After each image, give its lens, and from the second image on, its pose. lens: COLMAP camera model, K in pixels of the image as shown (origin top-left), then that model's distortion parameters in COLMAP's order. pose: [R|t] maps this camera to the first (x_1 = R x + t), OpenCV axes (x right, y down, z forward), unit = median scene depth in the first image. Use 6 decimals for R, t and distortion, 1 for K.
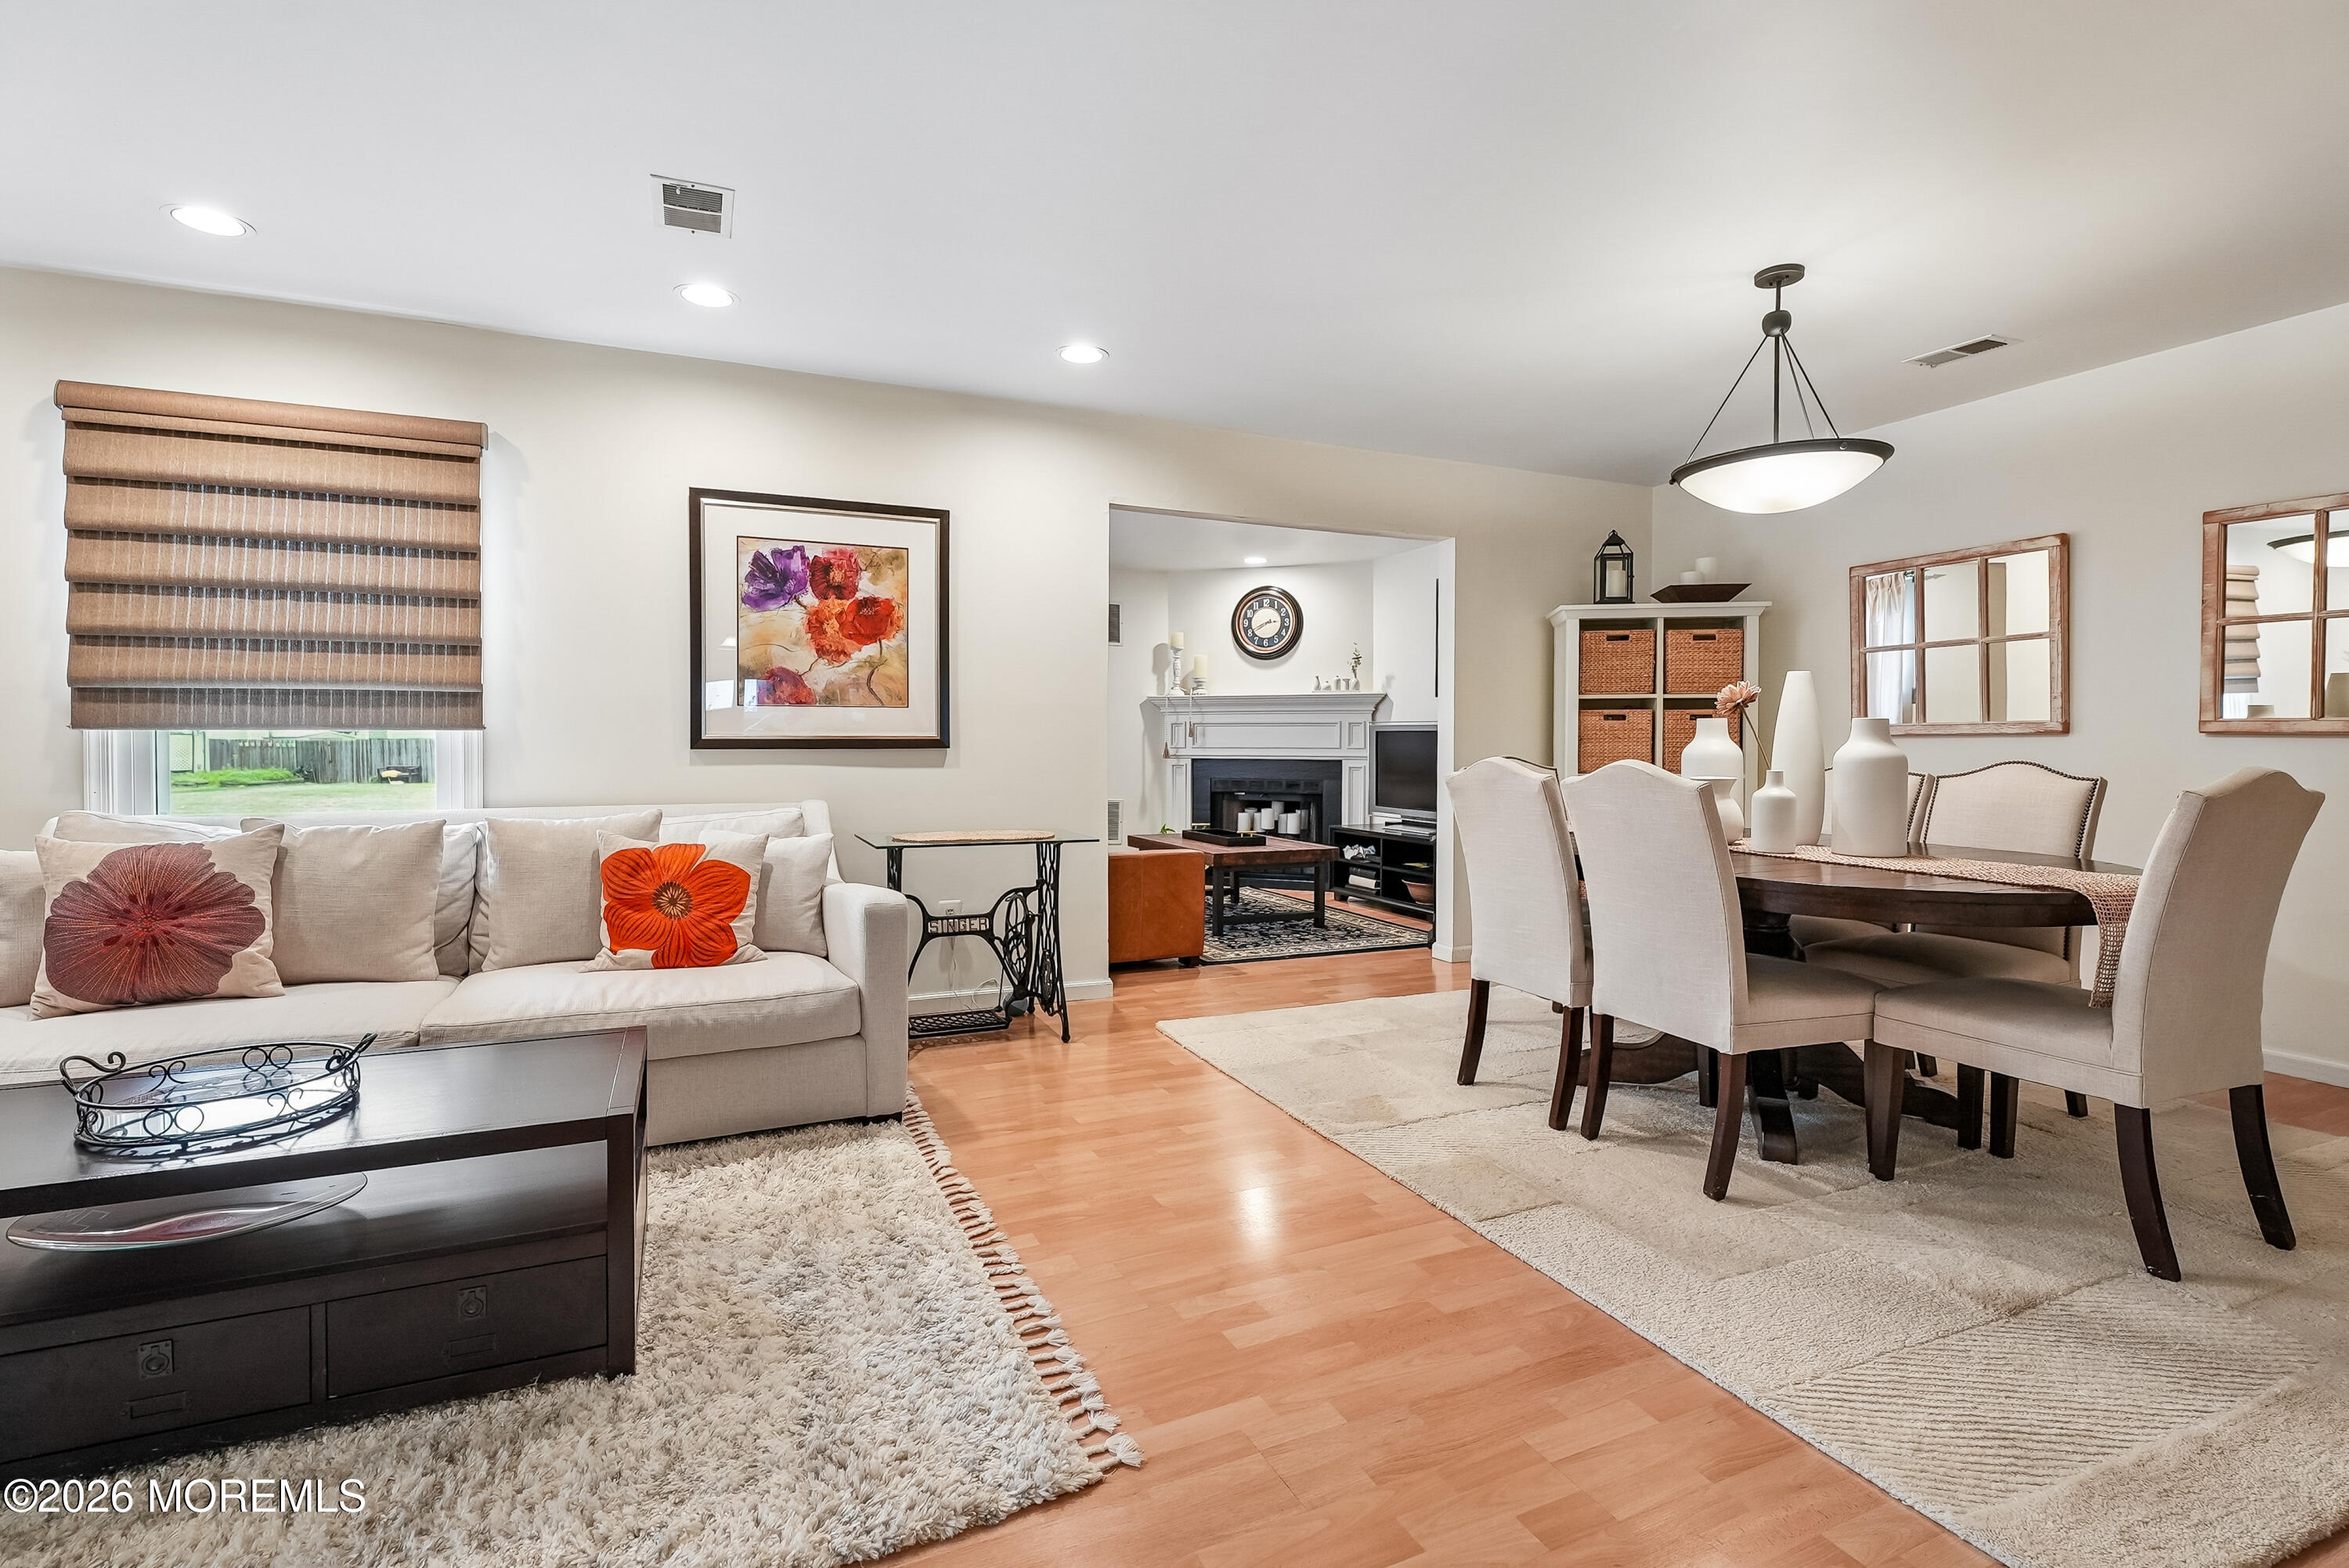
lens RADIAL K [[1081.0, 0, 1157.7], [0, 1081.0, 756.0], [0, 0, 1]] dist [0.000678, 0.000047]
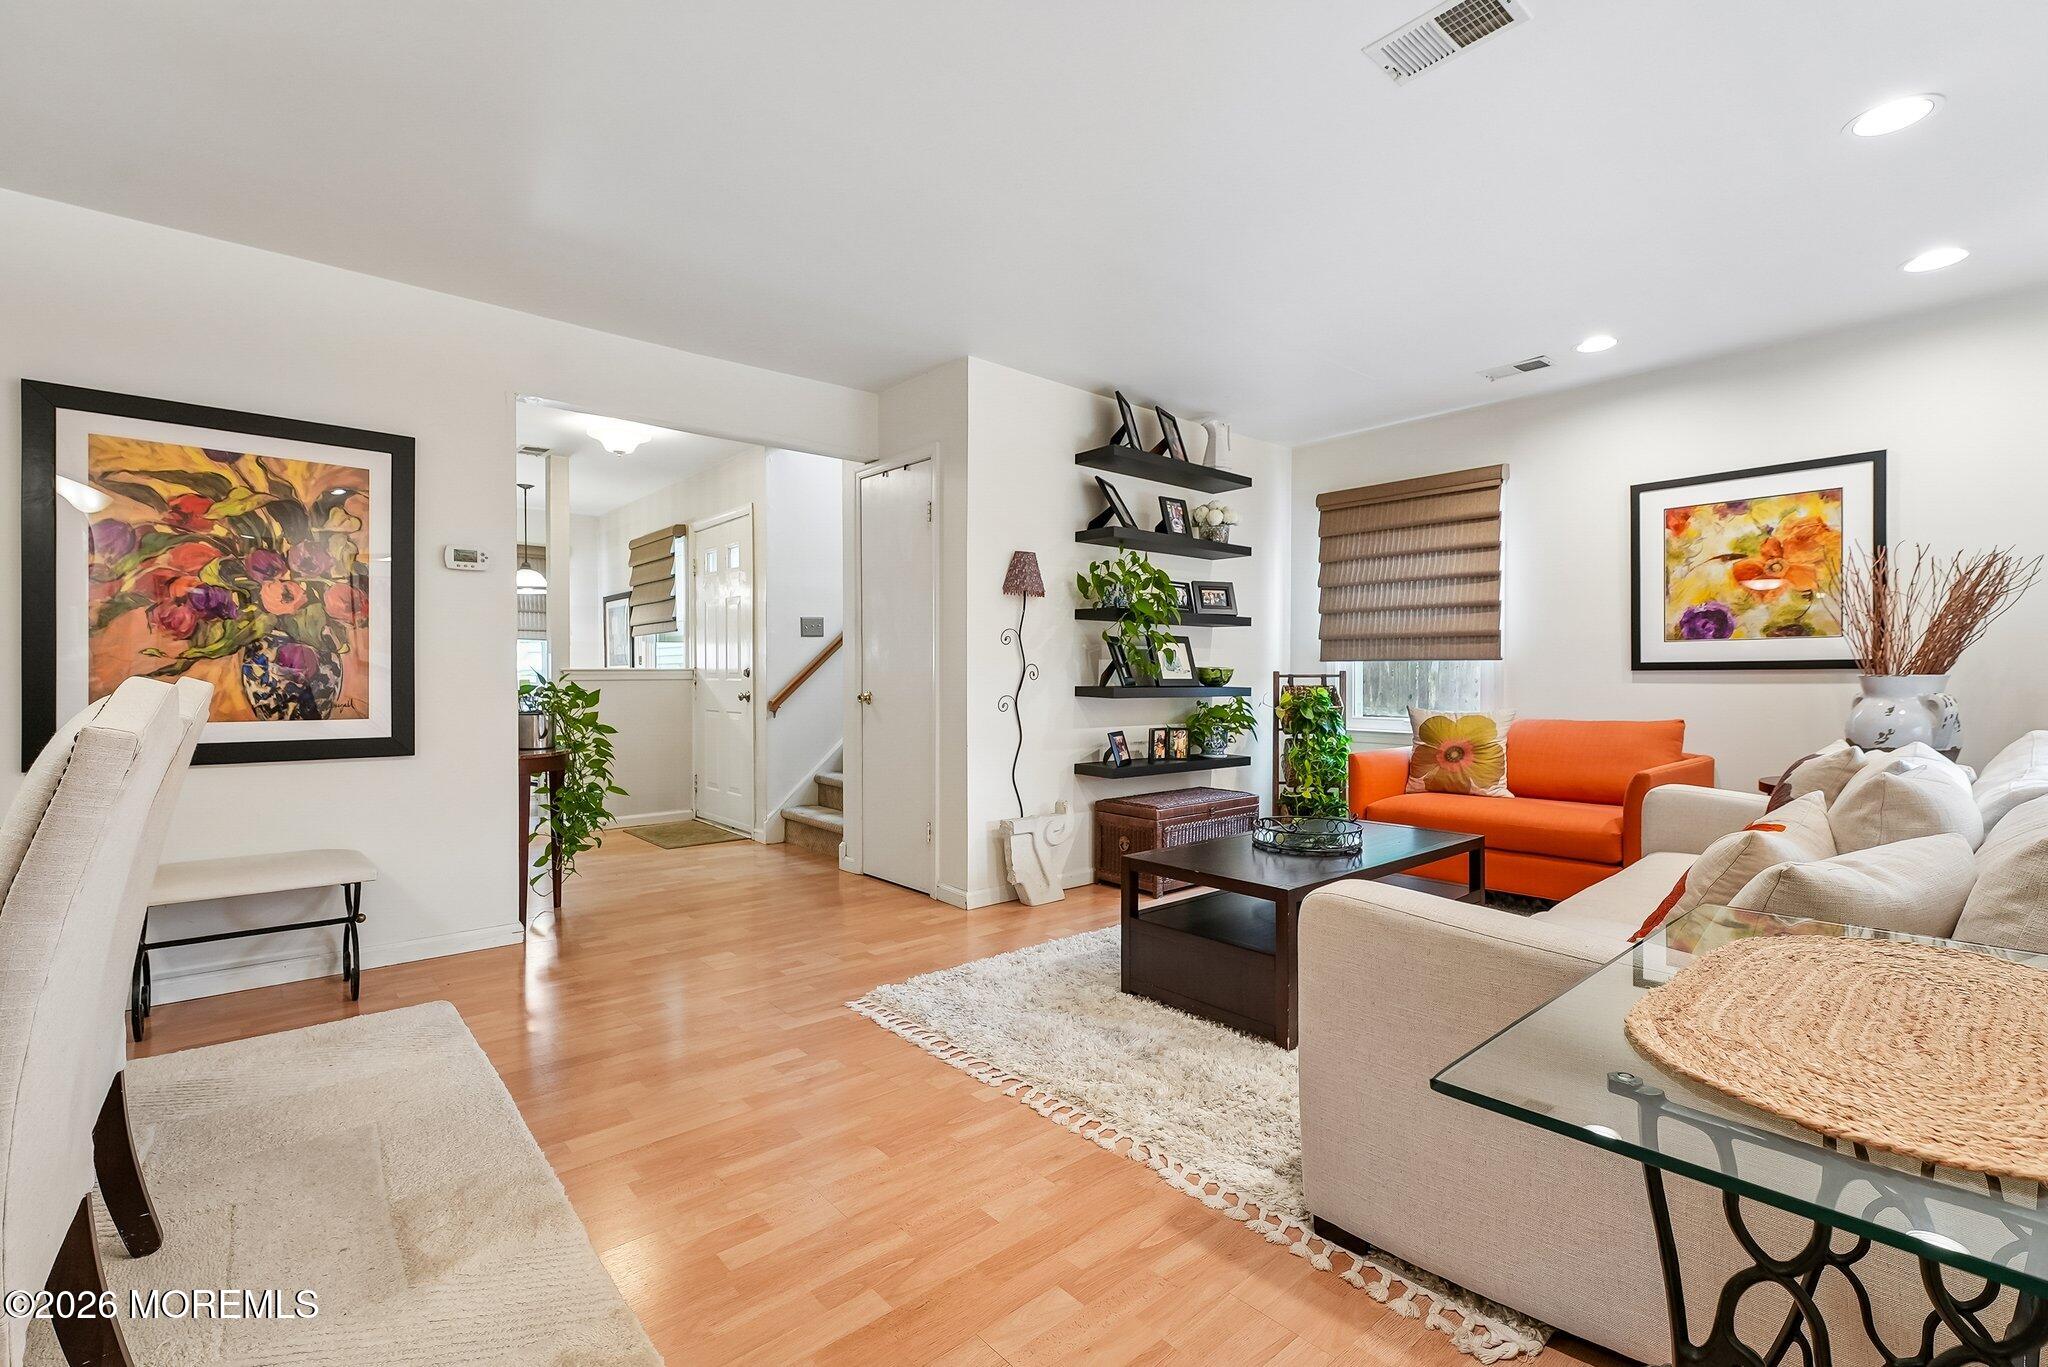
lens RADIAL K [[902.2, 0, 1009.8], [0, 902.2, 680.5], [0, 0, 1]] dist [0.001049, 0.000168]
pose [[-0.957515, 0.002053, -0.288375, 0.083746], [-0.003353, 0.999828, 0.018253, -0.004534], [0.288363, 0.018445, -0.957343, 1.260441]]
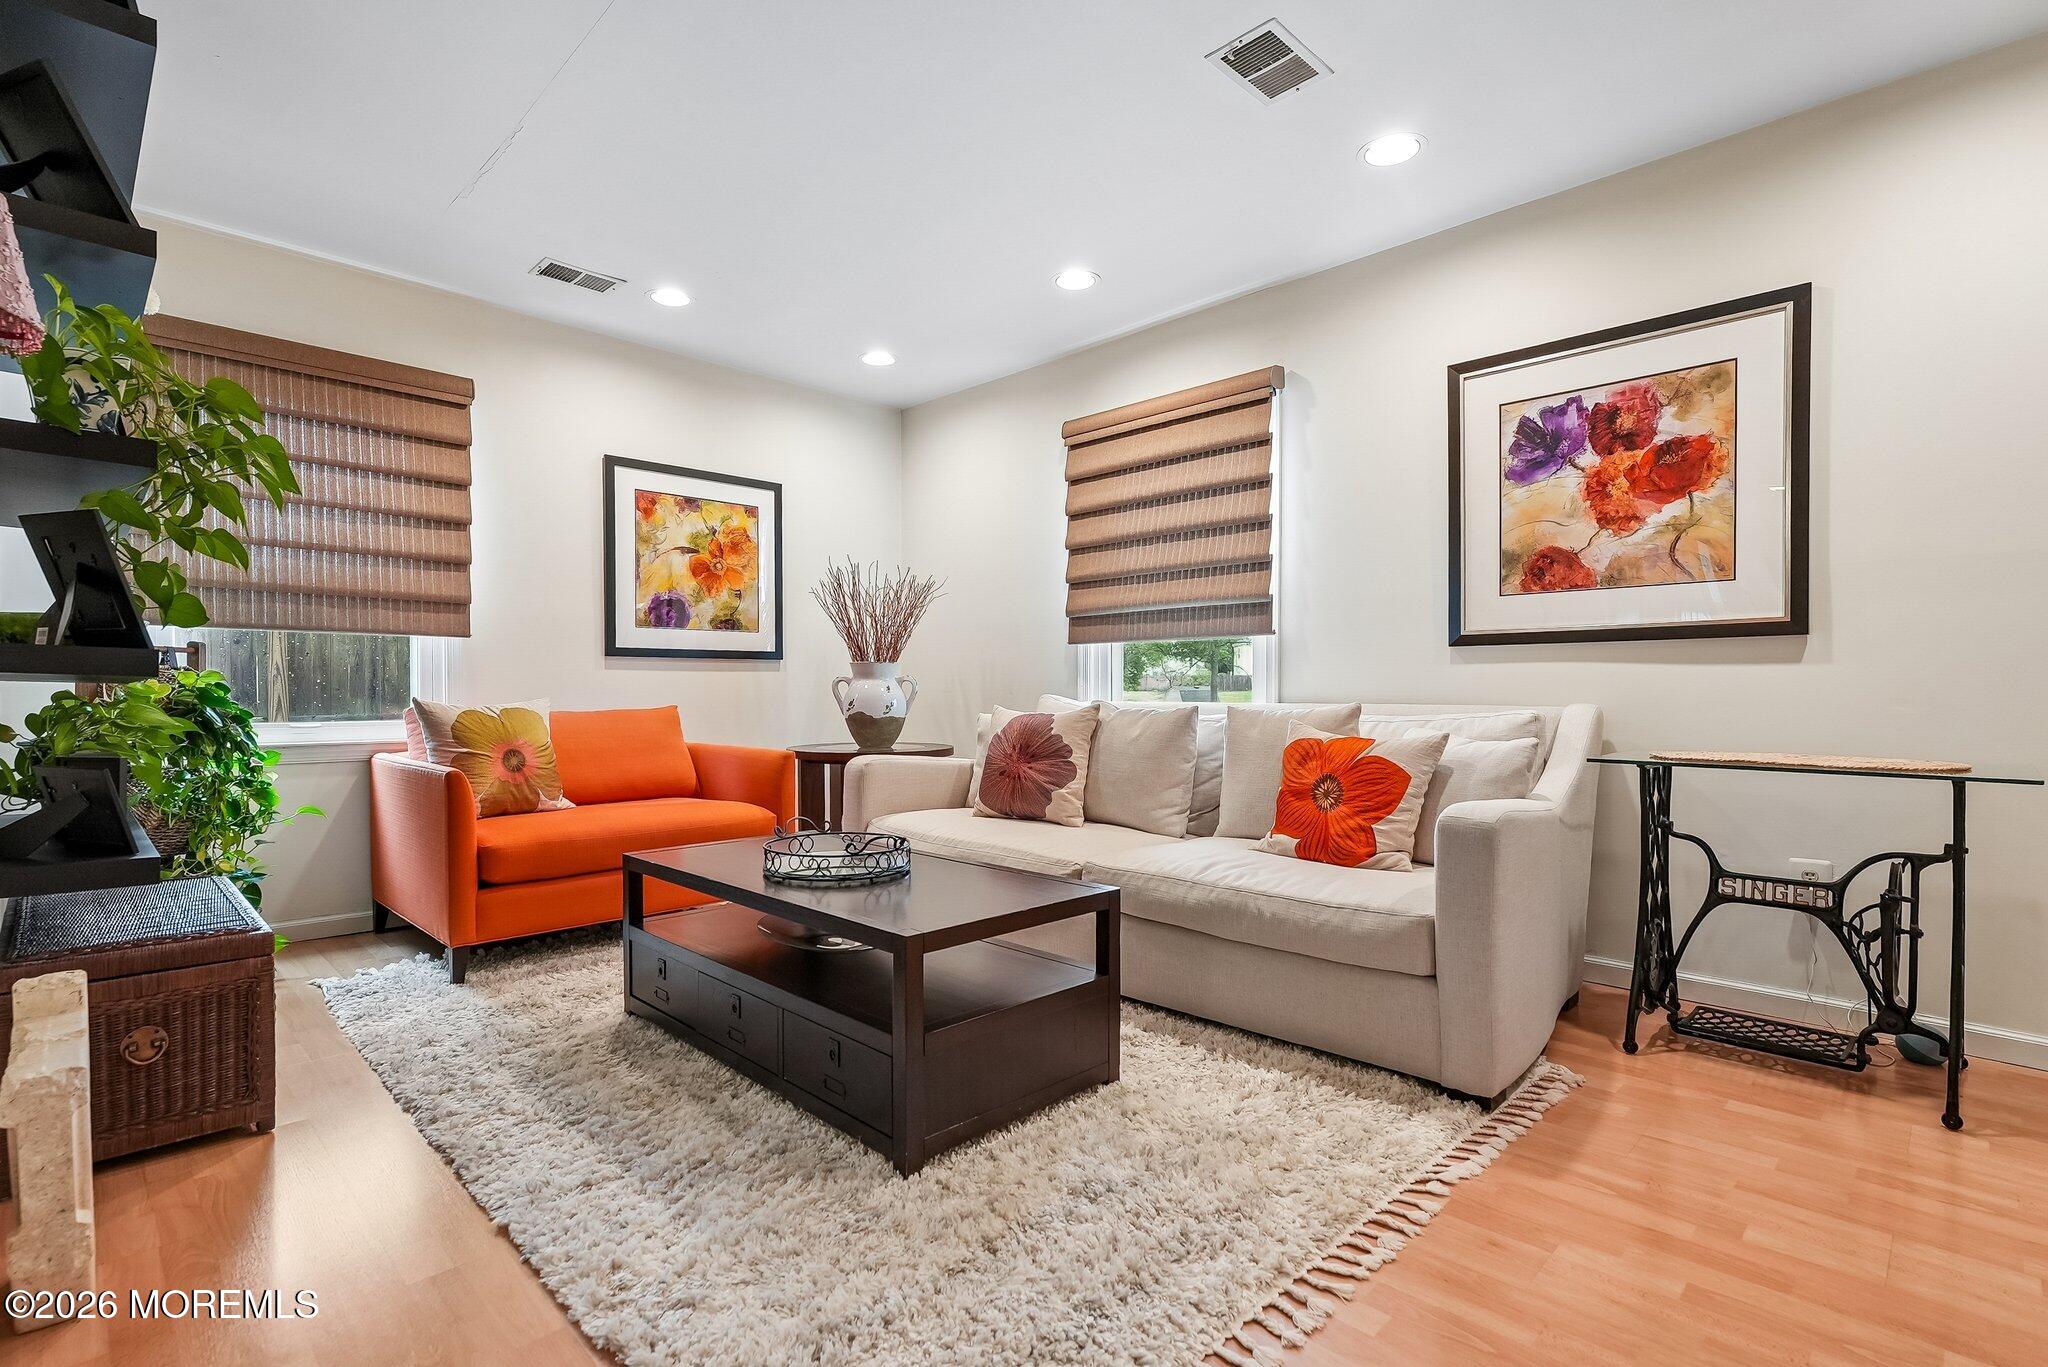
lens RADIAL K [[964.0, 0, 1019.4], [0, 964.0, 700.1], [0, 0, 1]] dist [0.001336, 0.000255]
pose [[0.362283, 0.007218, -0.932040, 0.230779], [-0.012363, 0.999919, 0.002938, 0.046080], [0.931986, 0.010459, 0.362343, 0.384566]]
